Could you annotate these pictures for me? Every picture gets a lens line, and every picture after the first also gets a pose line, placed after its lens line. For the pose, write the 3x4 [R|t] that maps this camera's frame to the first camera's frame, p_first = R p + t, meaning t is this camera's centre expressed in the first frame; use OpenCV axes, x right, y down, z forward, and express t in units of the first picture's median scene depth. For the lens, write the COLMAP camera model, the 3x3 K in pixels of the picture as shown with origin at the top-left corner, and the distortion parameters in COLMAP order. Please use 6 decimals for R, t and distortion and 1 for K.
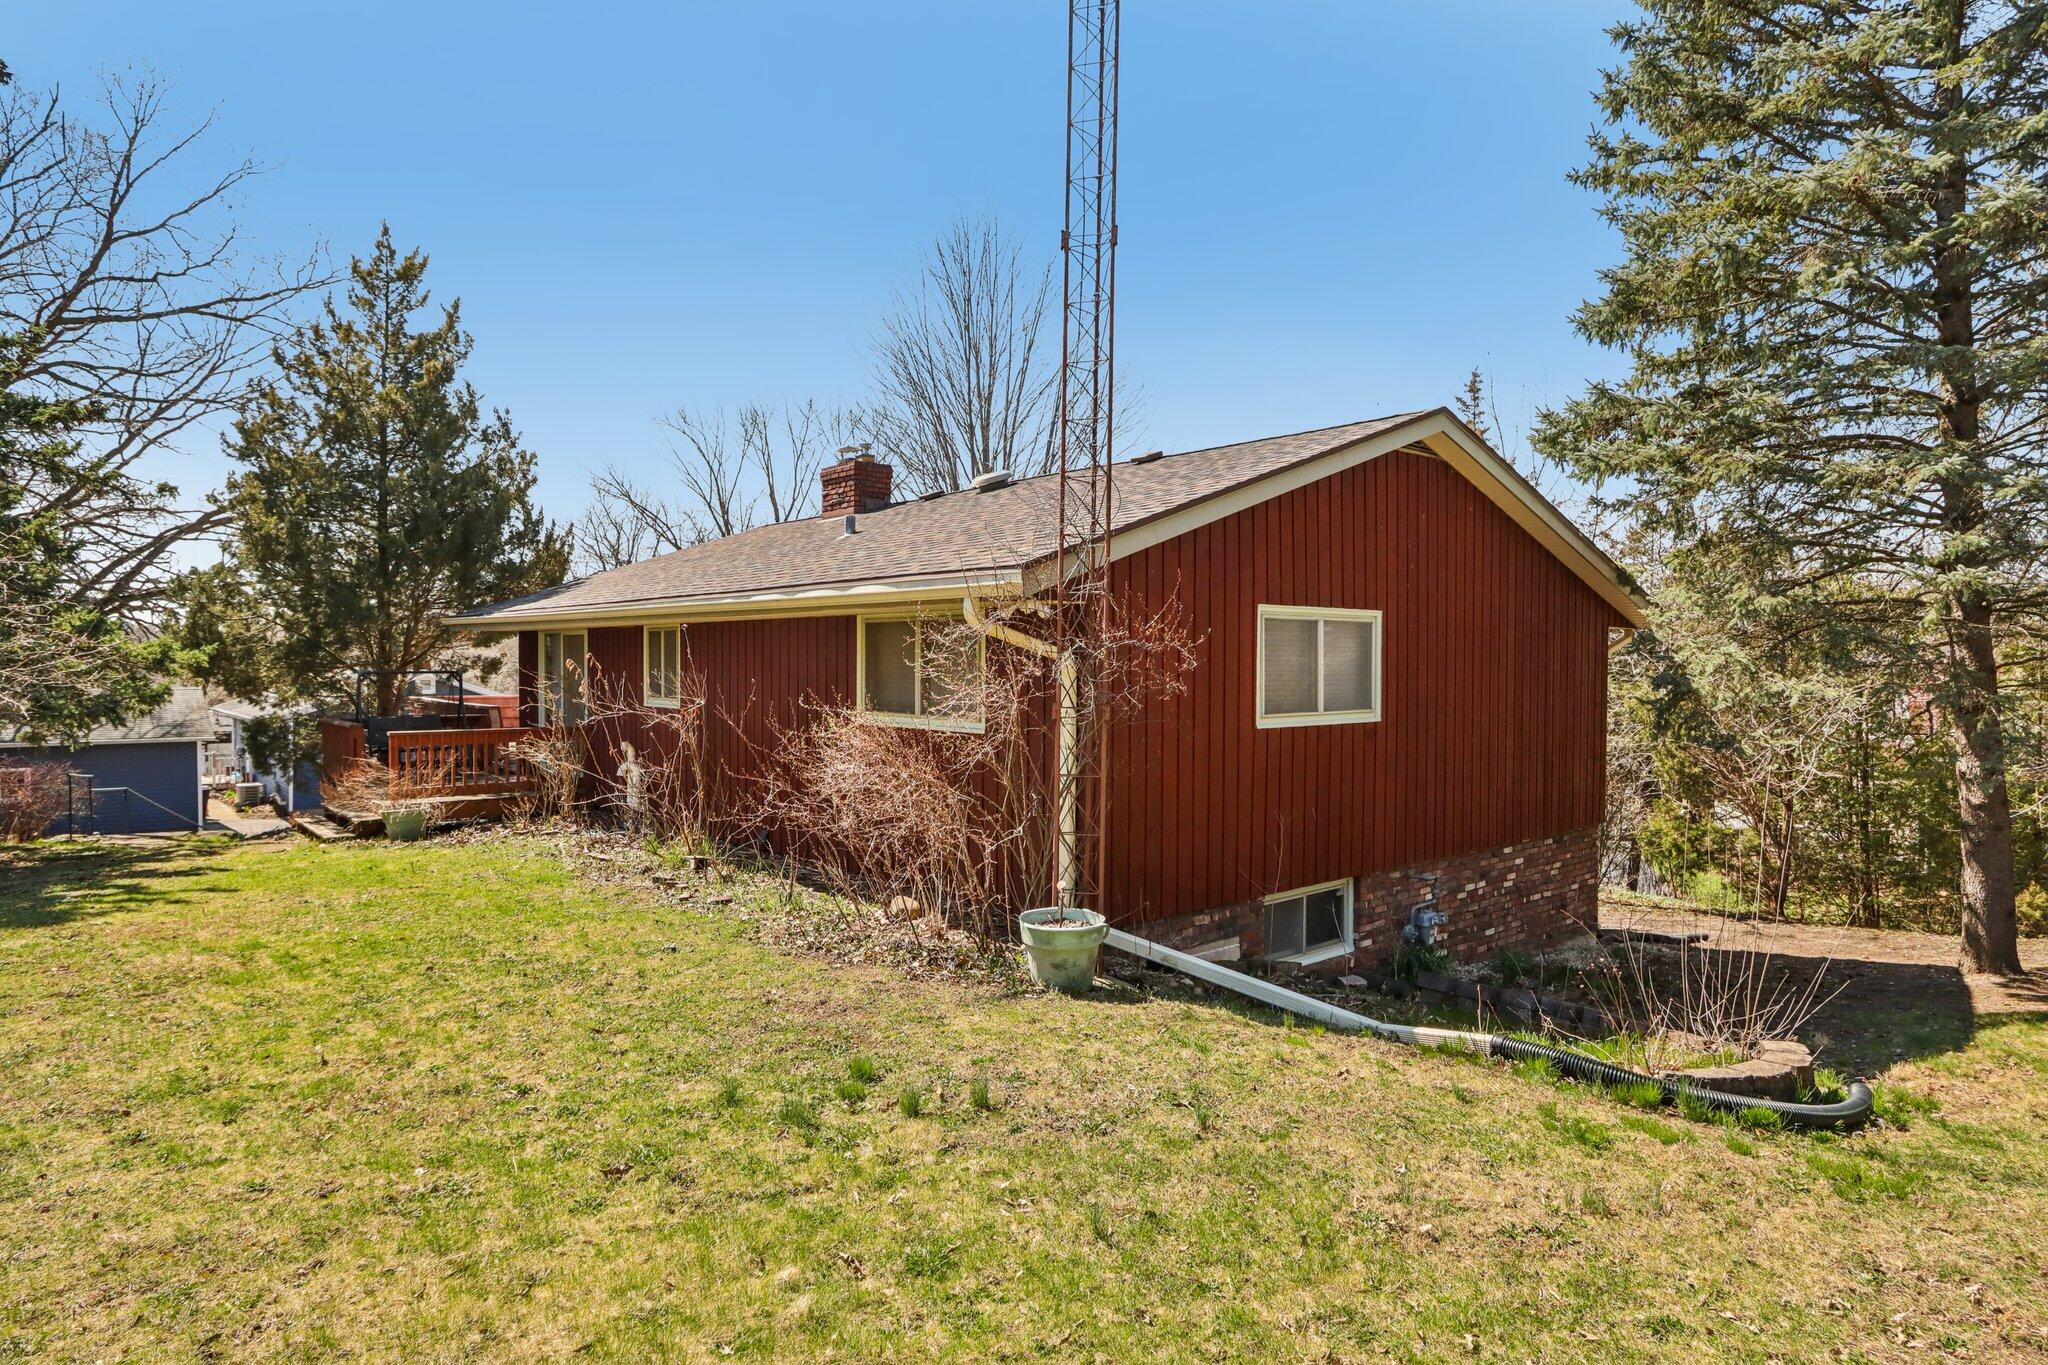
lens RADIAL K [[1329.9, 0, 1024.0], [0, 1329.9, 682.5], [0, 0, 1]] dist [-0.000001, 0.000723]
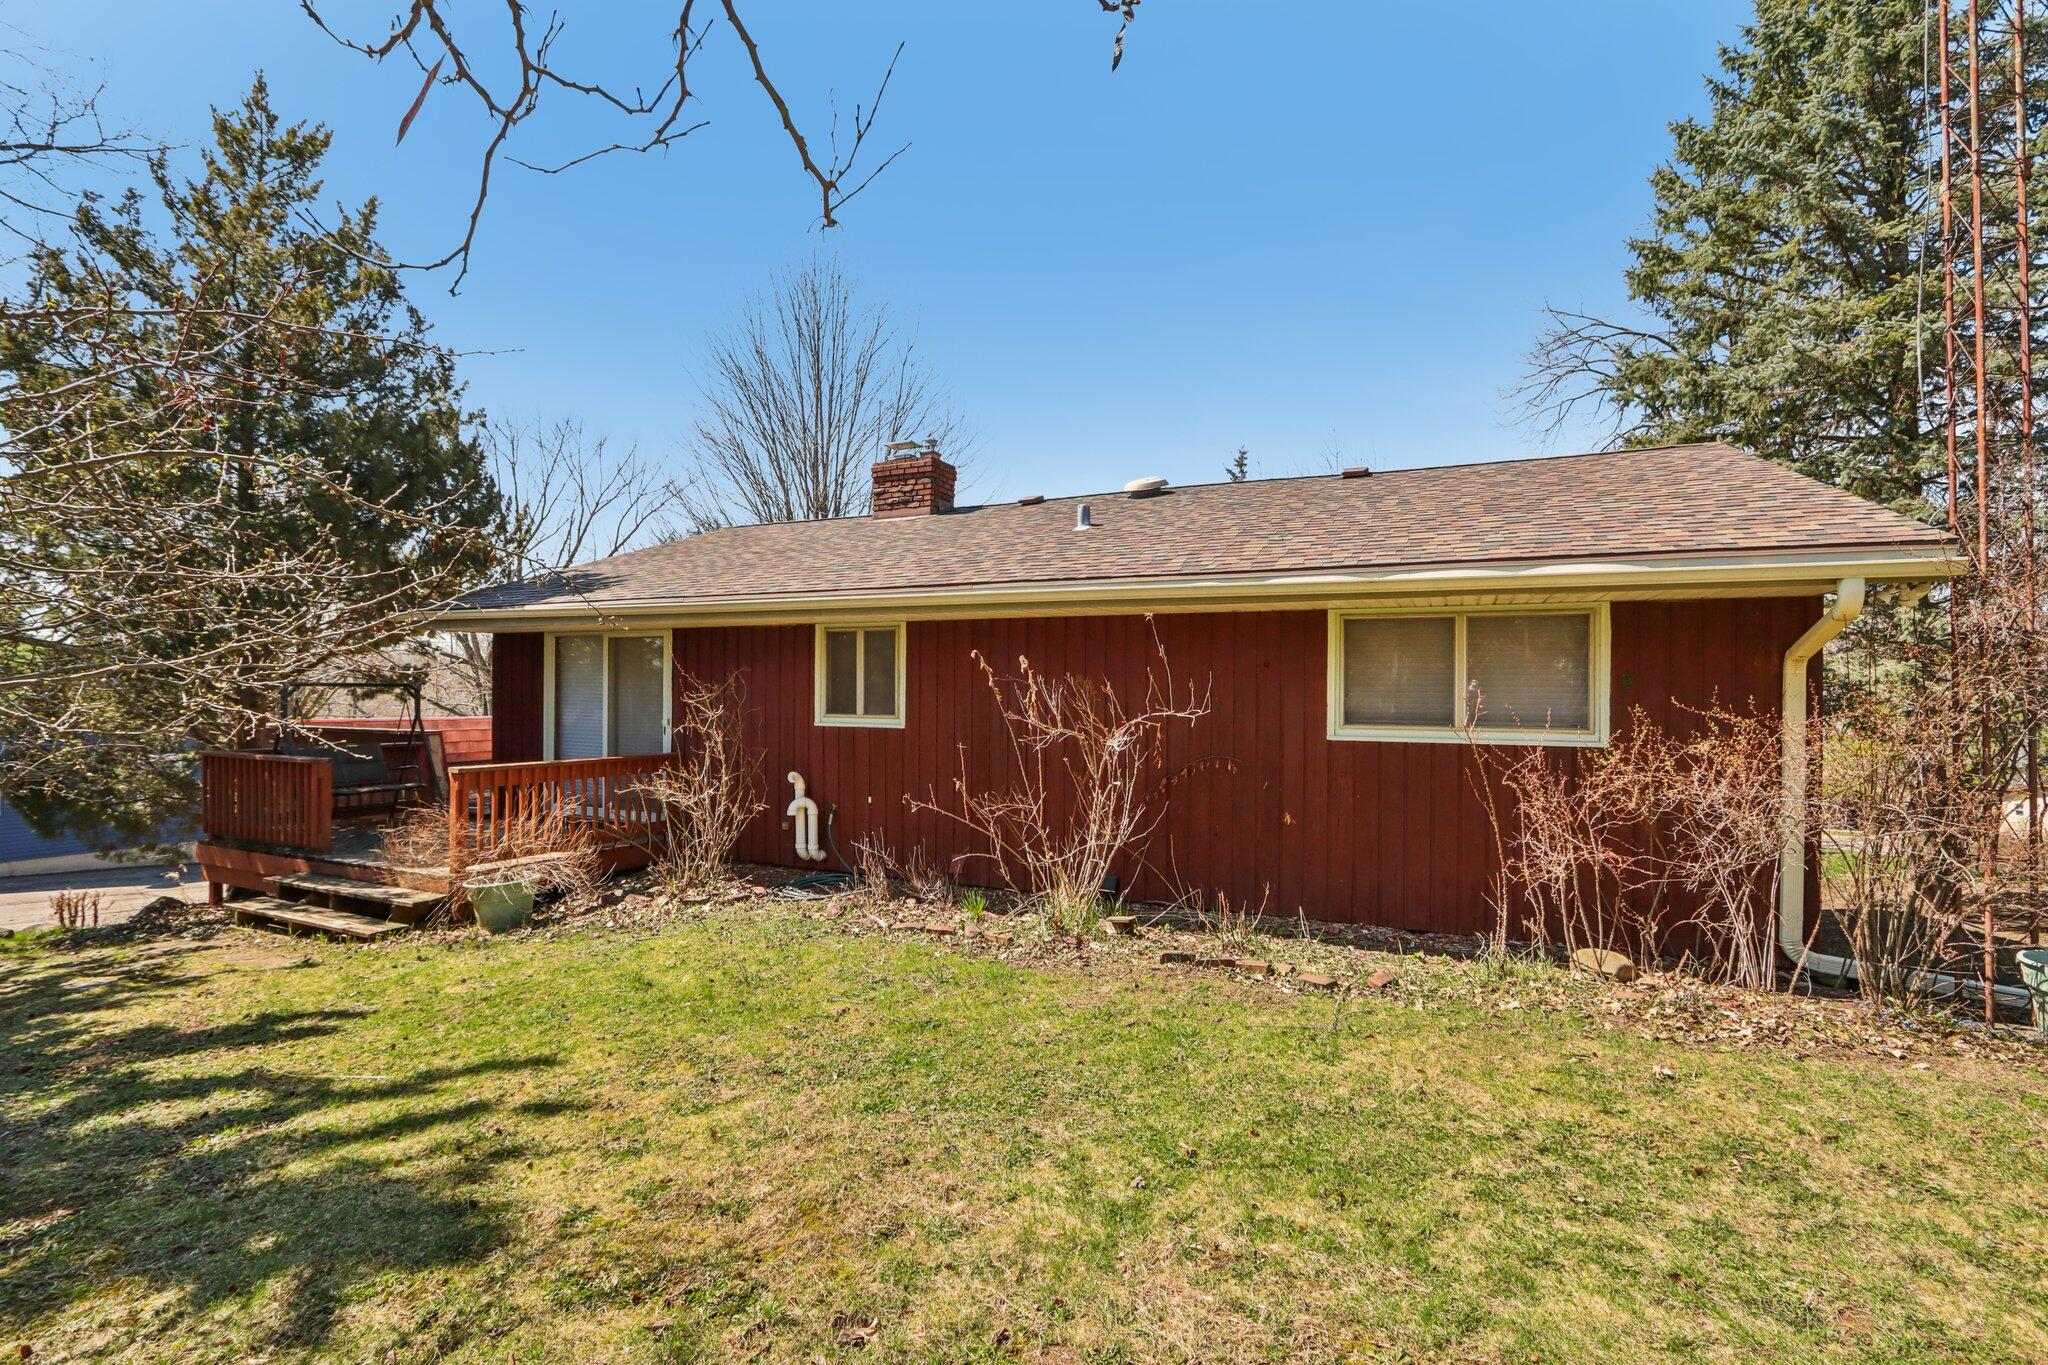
lens RADIAL K [[973.2, 0, 1022.6], [0, 973.2, 737.2], [0, 0, 1]] dist [-0.003229, -0.000746]
pose [[0.912421, -0.021251, 0.408700, -0.340826], [0.006127, 0.999248, 0.038278, 0.001682], [-0.409206, -0.032422, 0.911866, 0.349072]]
